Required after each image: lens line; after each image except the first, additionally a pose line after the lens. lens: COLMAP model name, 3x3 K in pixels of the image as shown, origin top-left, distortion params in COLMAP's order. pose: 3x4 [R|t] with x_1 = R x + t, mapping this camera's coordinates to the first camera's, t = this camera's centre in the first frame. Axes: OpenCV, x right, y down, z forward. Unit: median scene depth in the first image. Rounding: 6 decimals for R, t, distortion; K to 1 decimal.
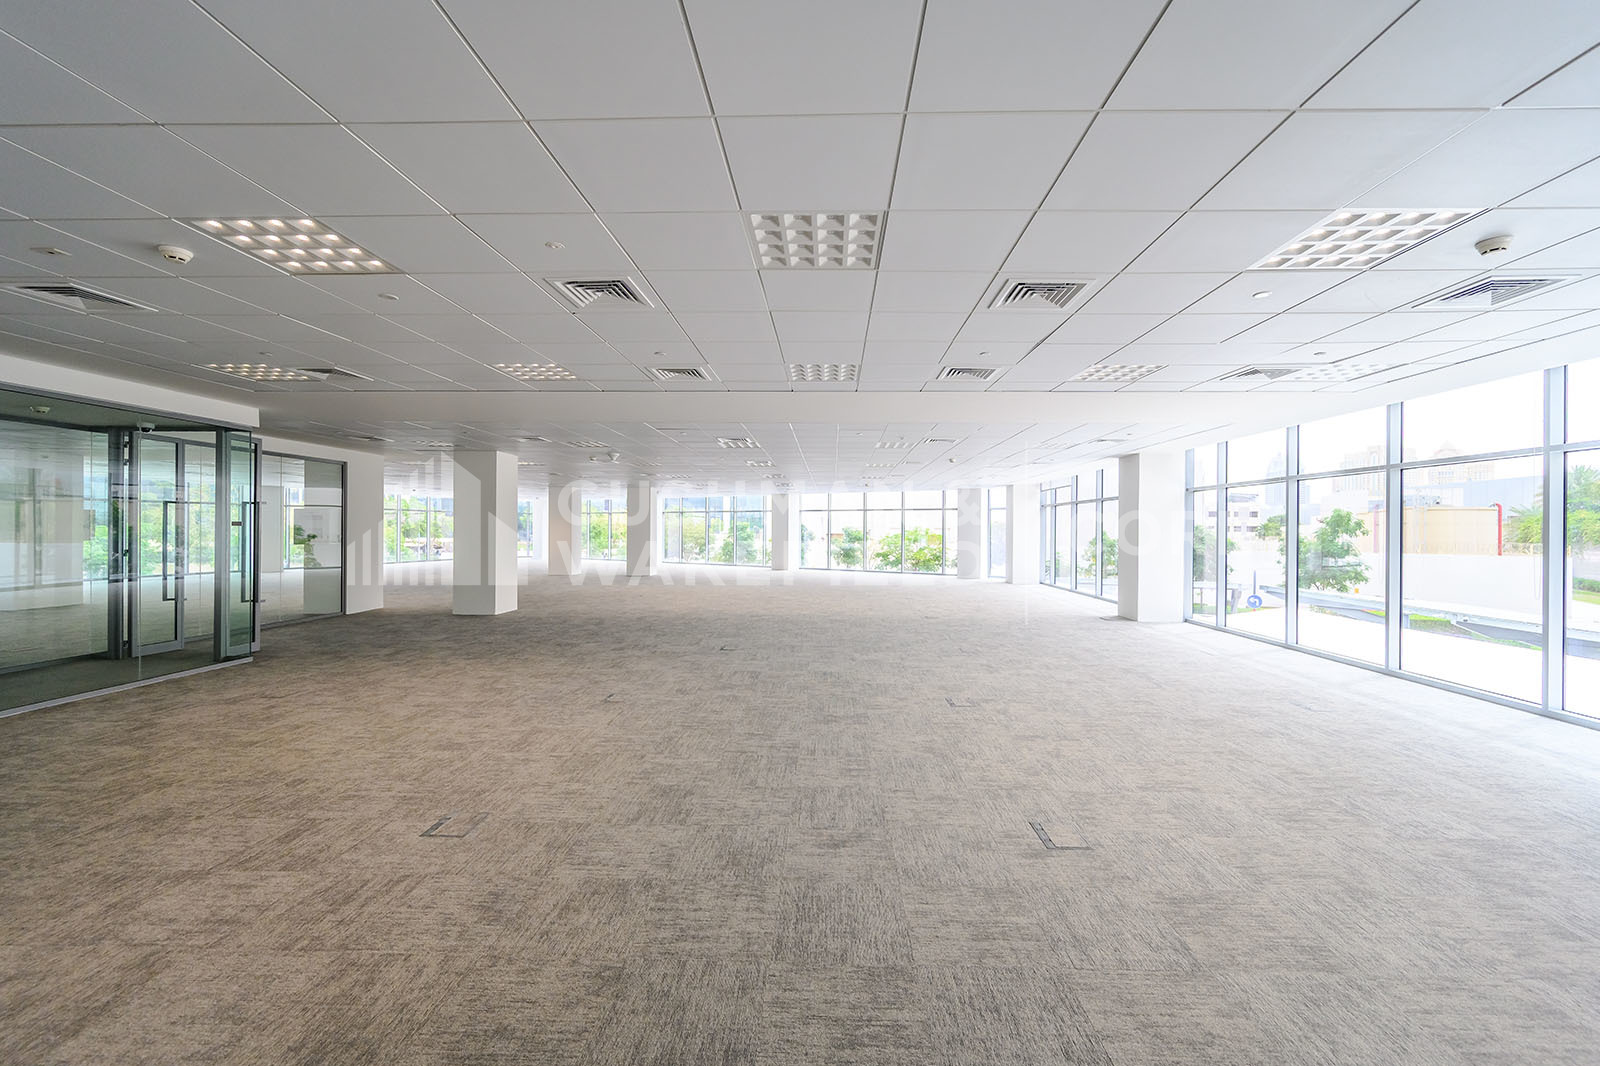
lens RADIAL K [[647.3, 0, 807.5], [0, 647.3, 524.4], [0, 0, 1]] dist [0.008132, 0.000063]
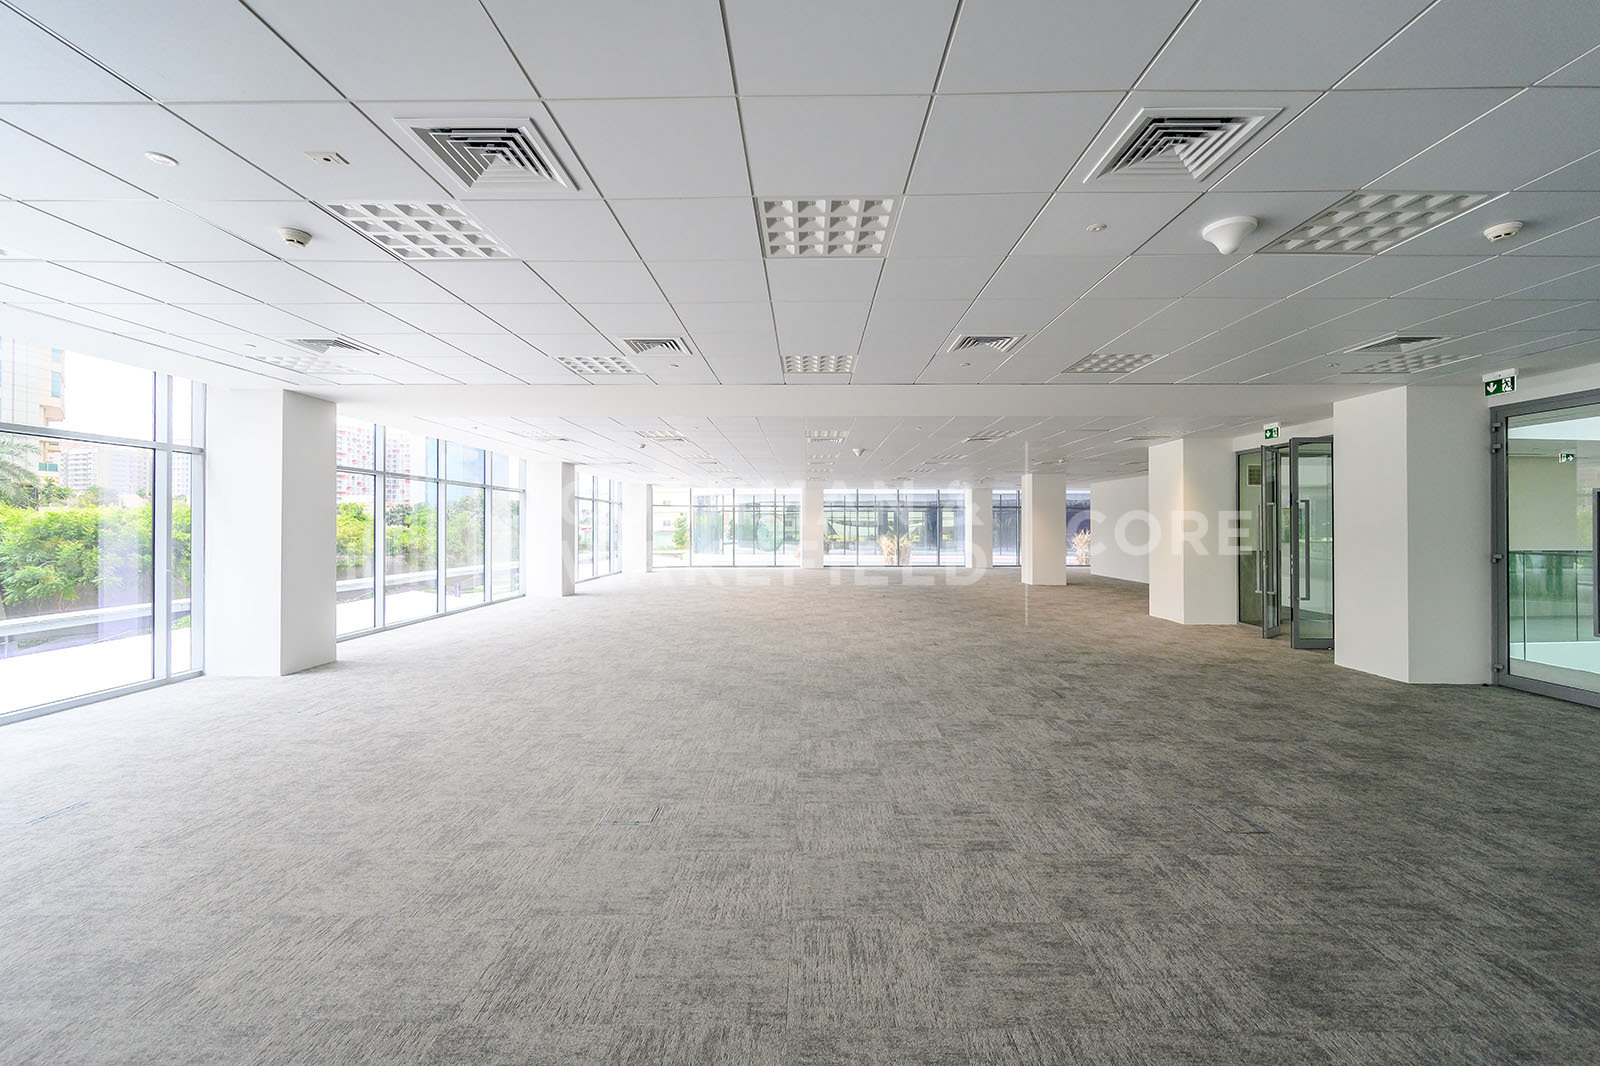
lens RADIAL K [[647.3, 0, 800.6], [0, 647.3, 526.6], [0, 0, 1]] dist [0.008132, 0.000063]
pose [[-0.999671, -0.008008, -0.024365, 0.072469], [-0.007872, 0.999953, -0.005659, 0.016842], [0.024409, -0.005466, -0.999687, 1.990490]]
